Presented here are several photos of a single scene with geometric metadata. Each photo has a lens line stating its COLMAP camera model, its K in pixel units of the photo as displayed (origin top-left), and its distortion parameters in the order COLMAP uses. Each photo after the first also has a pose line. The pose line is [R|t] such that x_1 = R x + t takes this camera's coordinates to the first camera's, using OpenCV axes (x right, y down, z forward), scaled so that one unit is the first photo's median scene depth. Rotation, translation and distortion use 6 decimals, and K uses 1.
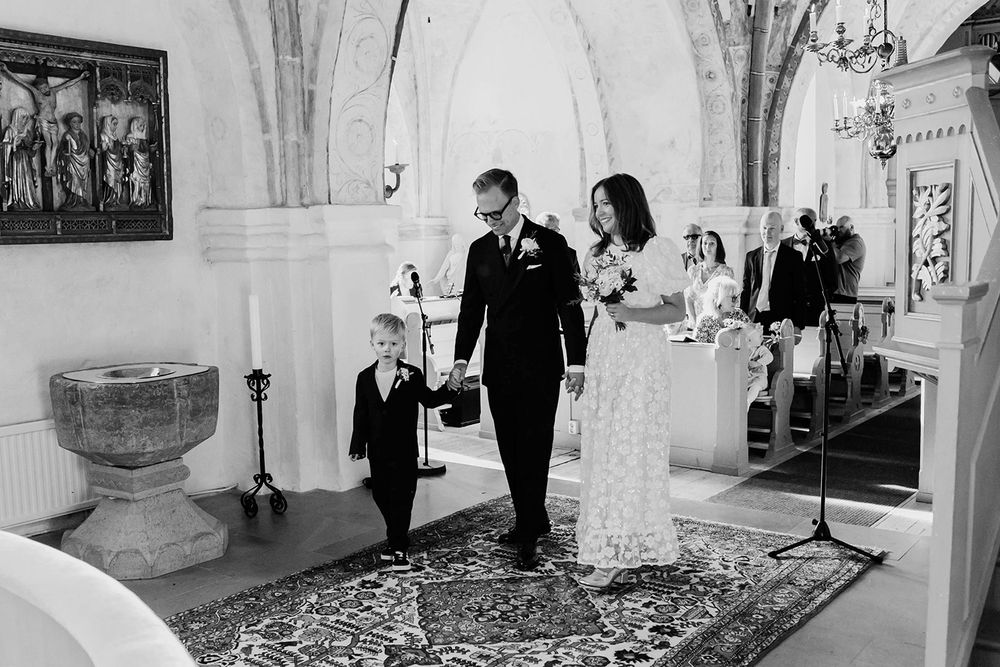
lens RADIAL K [[986.5, 0, 500.0], [0, 986.5, 333.5], [0, 0, 1]] dist [-0.081869, 0.072930]
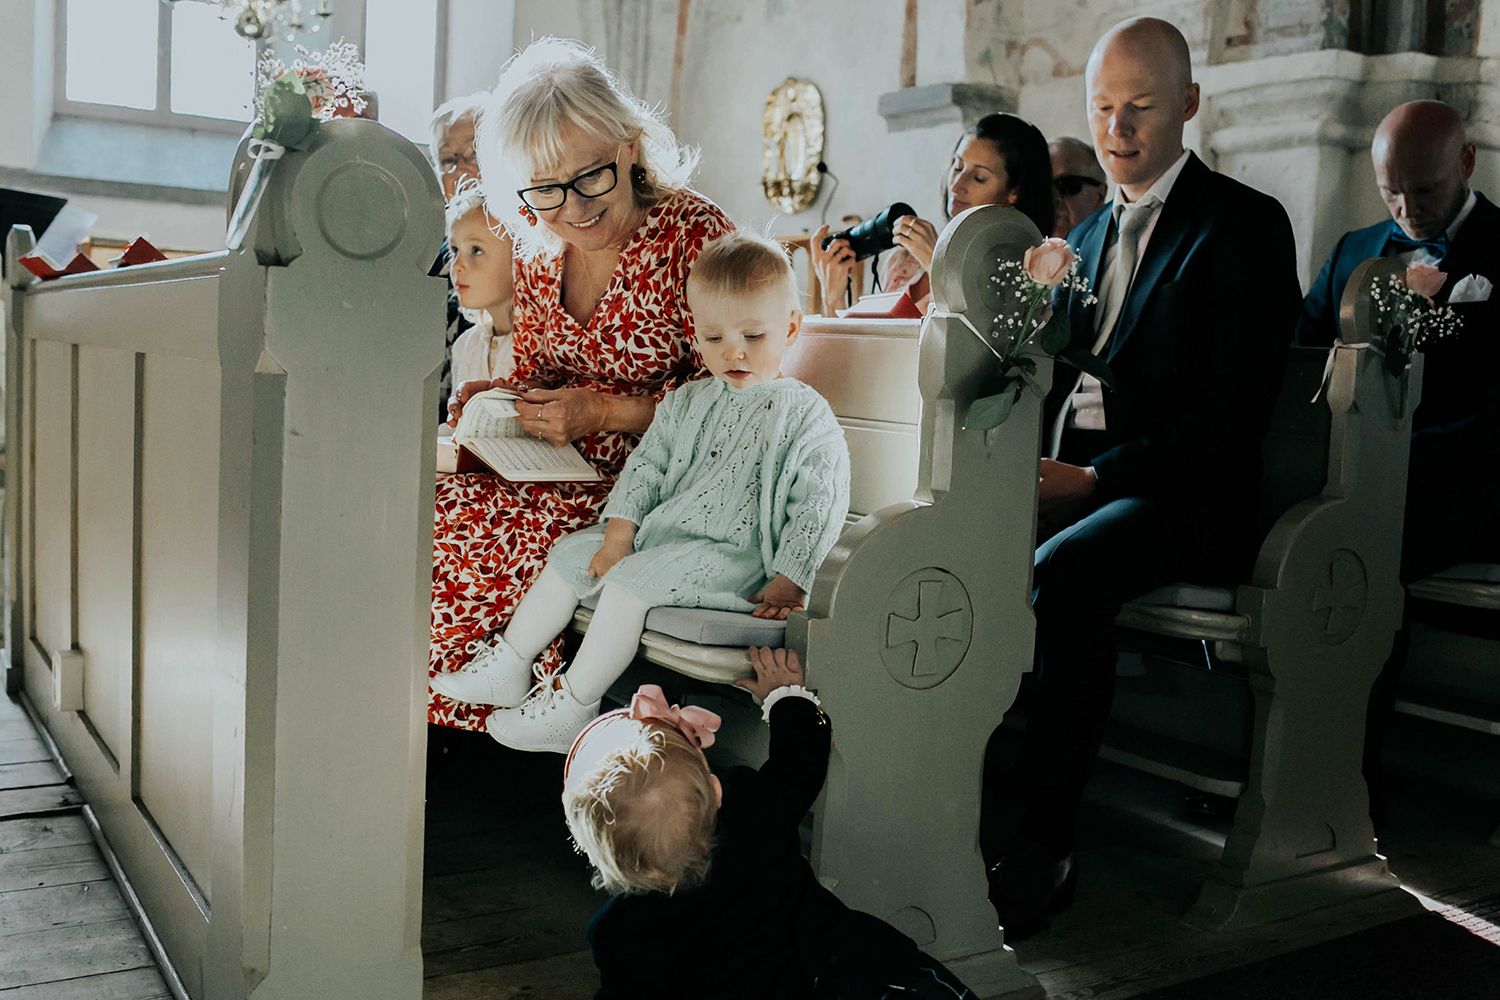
lens RADIAL K [[1479.8, 0, 750.0], [0, 1479.8, 500.0], [0, 0, 1]] dist [-0.081869, 0.072930]
pose [[0.941513, 0.093395, -0.323777, 0.446063], [-0.098364, 0.995150, 0.001023, 0.051369], [0.322302, 0.030884, 0.946133, 0.984957]]
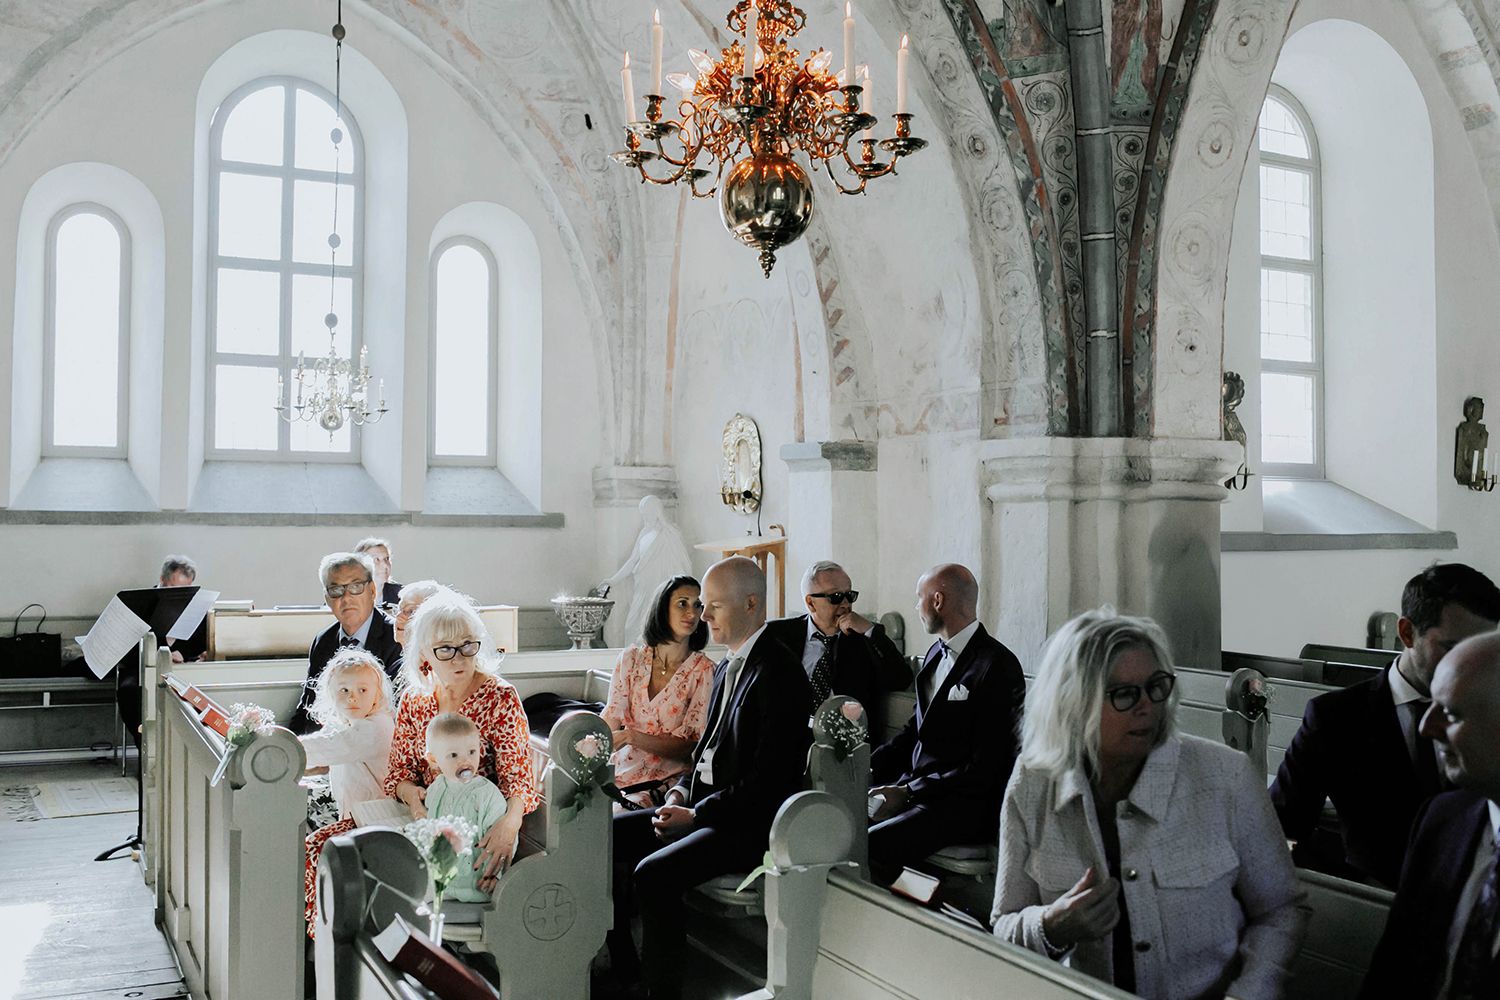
lens RADIAL K [[1438.1, 0, 750.0], [0, 1438.1, 500.0], [0, 0, 1]] dist [-0.072980, 0.037320]
pose [[0.907524, 0.018975, -0.419571, 0.744194], [-0.066318, 0.992921, -0.098539, -0.056787], [0.414731, 0.117252, 0.902358, 0.713319]]
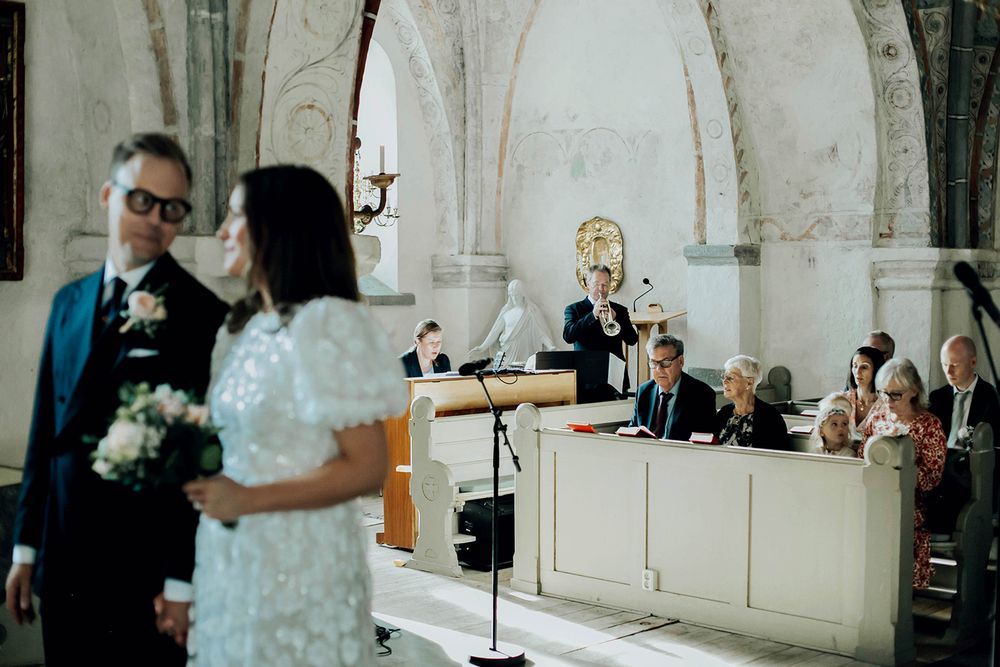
lens RADIAL K [[1422.6, 0, 500.0], [0, 1422.6, 333.5], [0, 0, 1]] dist [-0.145515, 0.134293]
pose [[0.995733, 0.023977, -0.089107, 0.074693], [-0.029492, 0.997696, -0.061097, -0.009706], [0.087437, 0.063464, 0.994146, 0.071414]]
